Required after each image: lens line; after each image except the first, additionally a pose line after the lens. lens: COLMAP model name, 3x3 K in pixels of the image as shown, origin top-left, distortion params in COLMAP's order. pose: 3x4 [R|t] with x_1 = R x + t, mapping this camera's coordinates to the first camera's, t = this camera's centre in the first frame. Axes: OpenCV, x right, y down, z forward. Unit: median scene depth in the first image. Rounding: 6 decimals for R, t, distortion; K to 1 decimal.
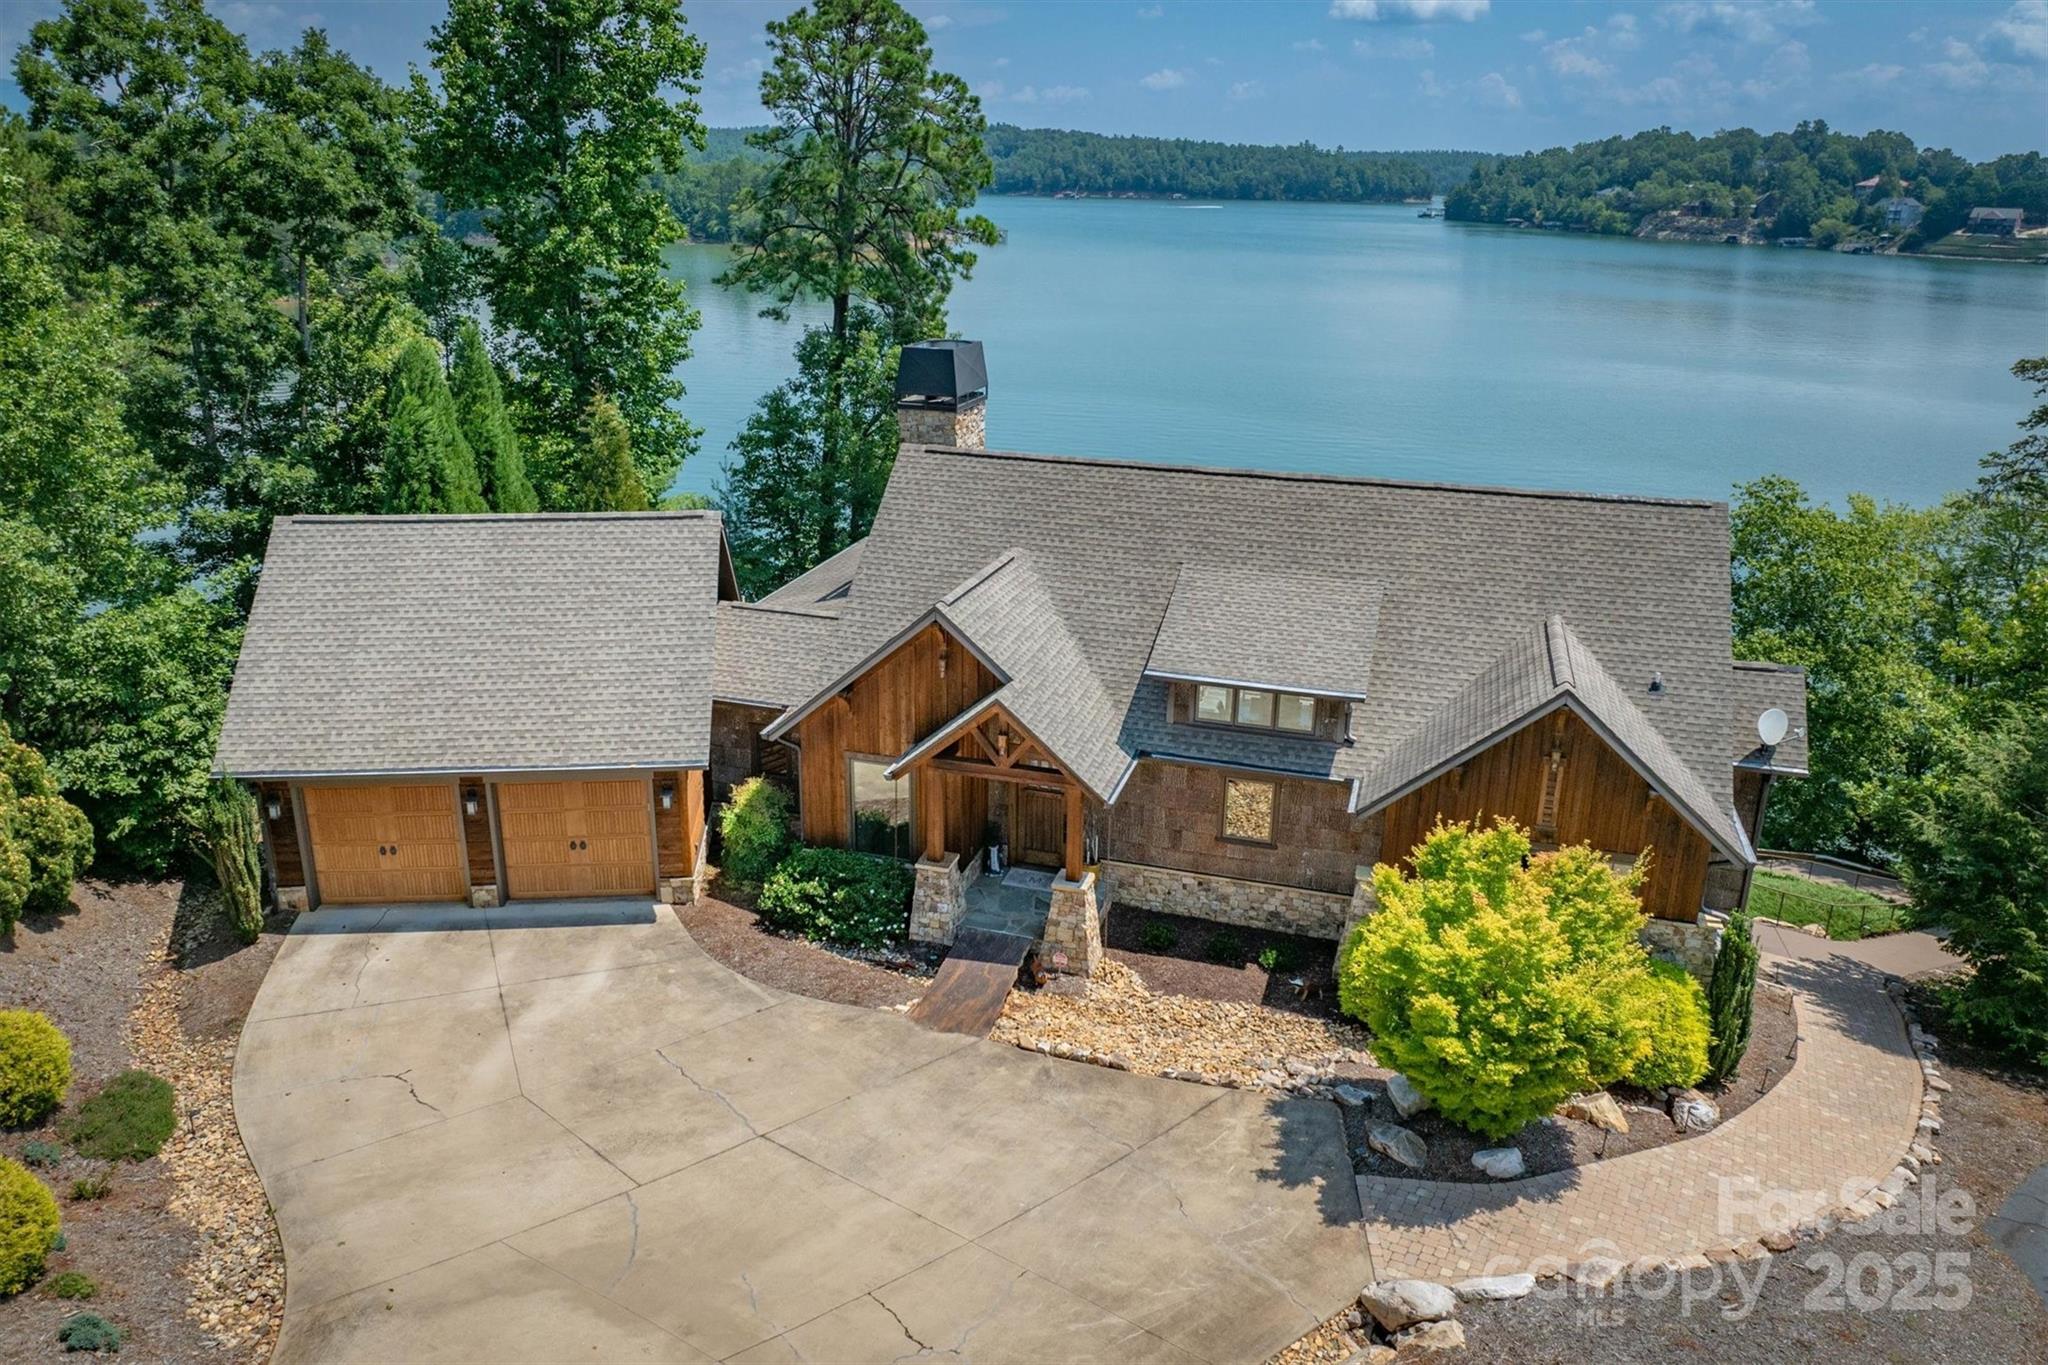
lens RADIAL K [[1437.4, 0, 1024.0], [0, 1437.4, 682.5], [0, 0, 1]] dist [-0.055708, -0.000005]
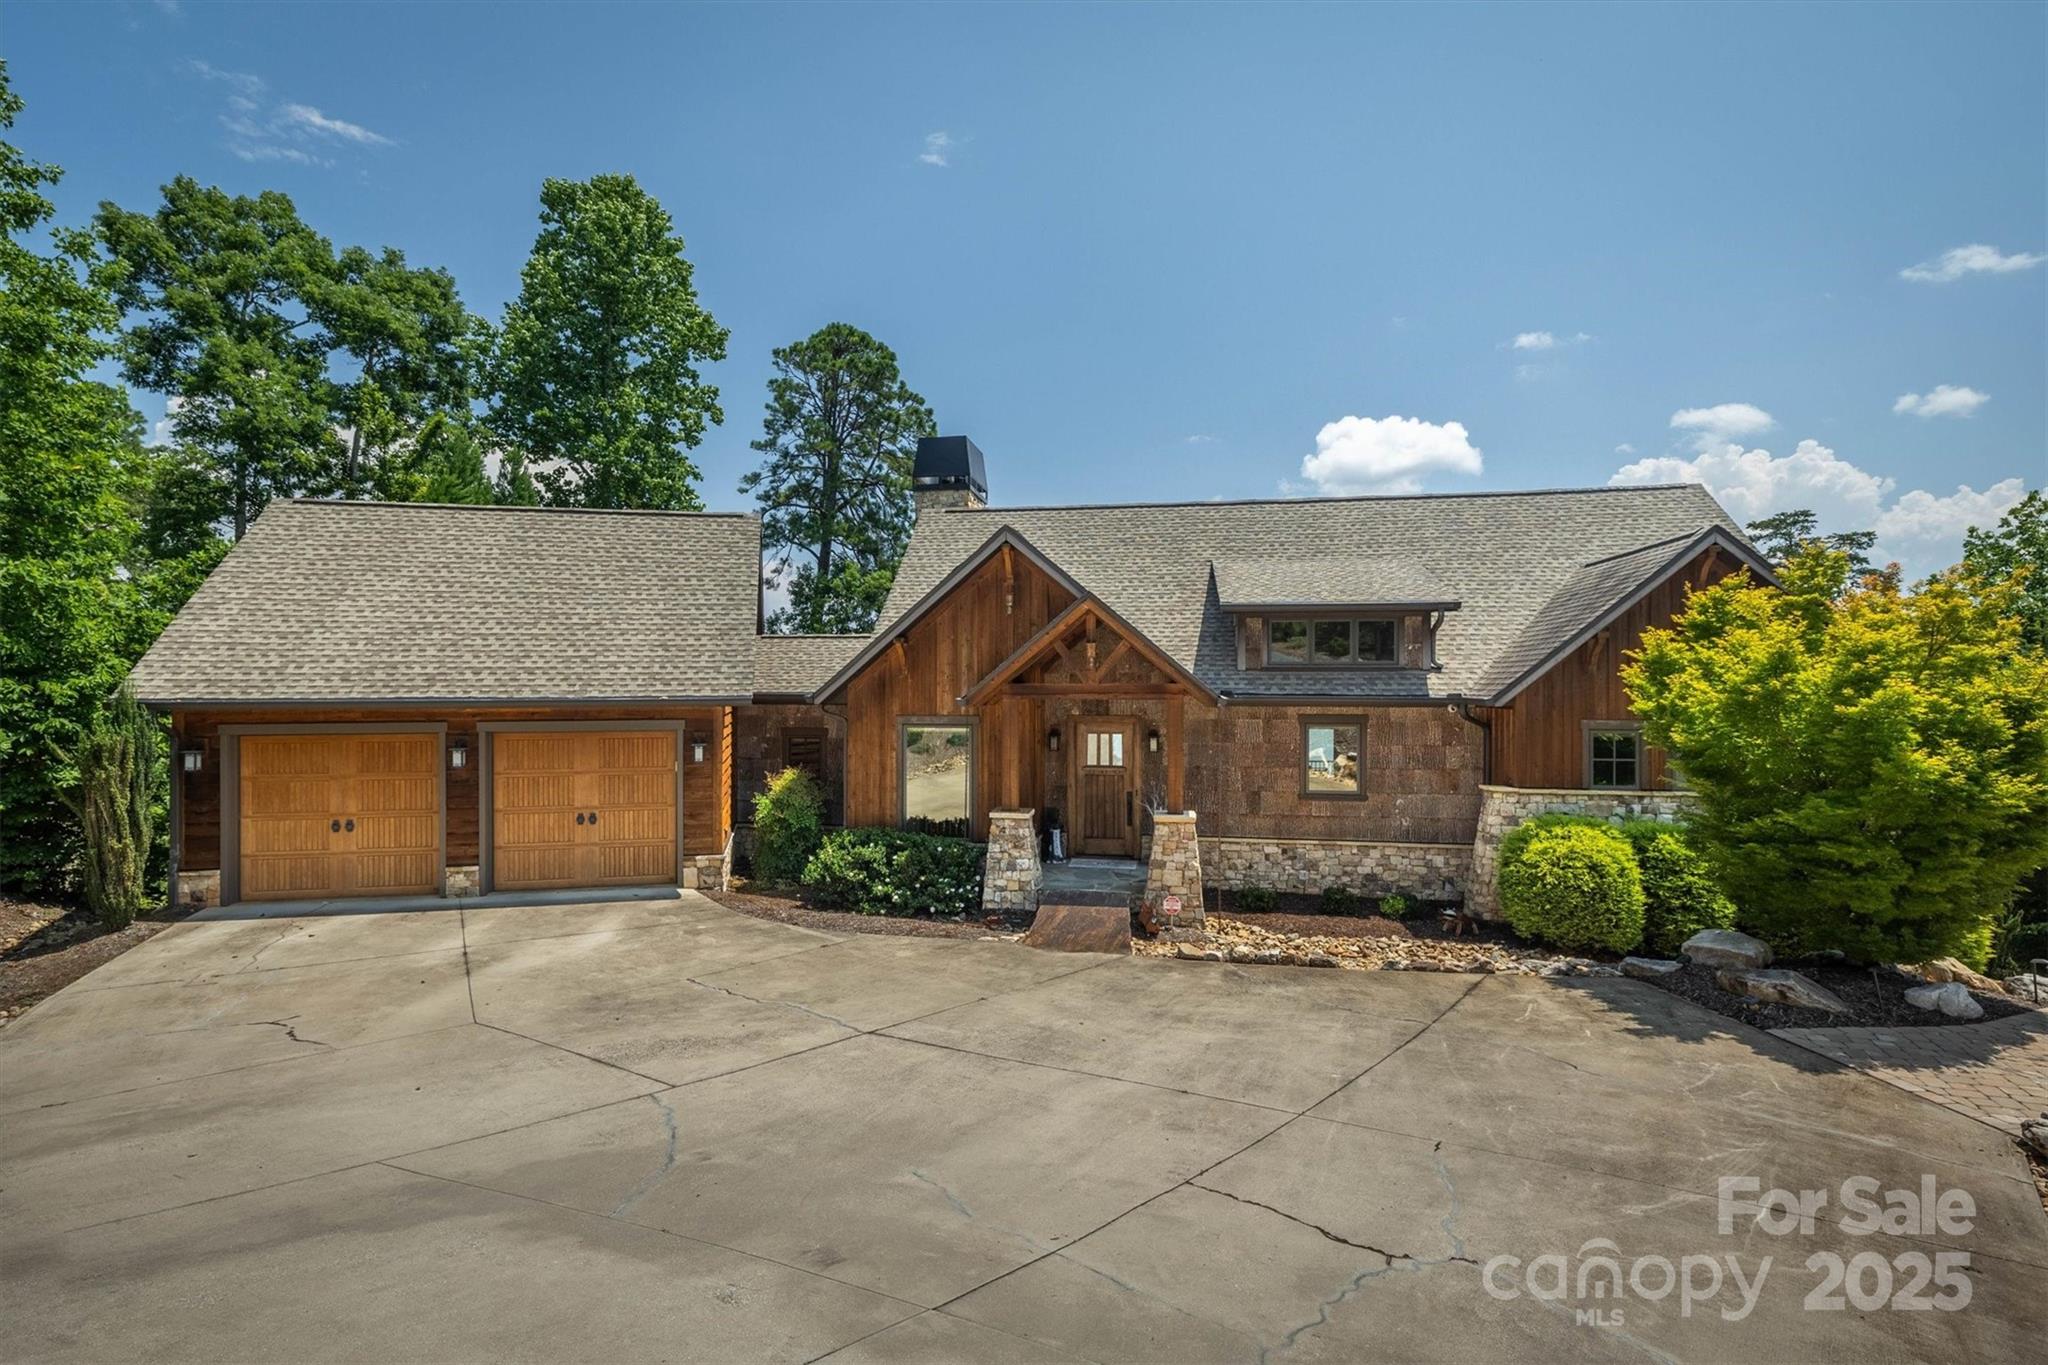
lens RADIAL K [[999.2, 0, 1022.9], [0, 999.2, 648.1], [0, 0, 1]] dist [-0.027913, 0.015868]
pose [[0.993352, -0.016414, 0.113938, -0.122577], [0.052136, 0.946599, -0.318169, 0.224353], [-0.102631, 0.321994, 0.941162, 0.392727]]
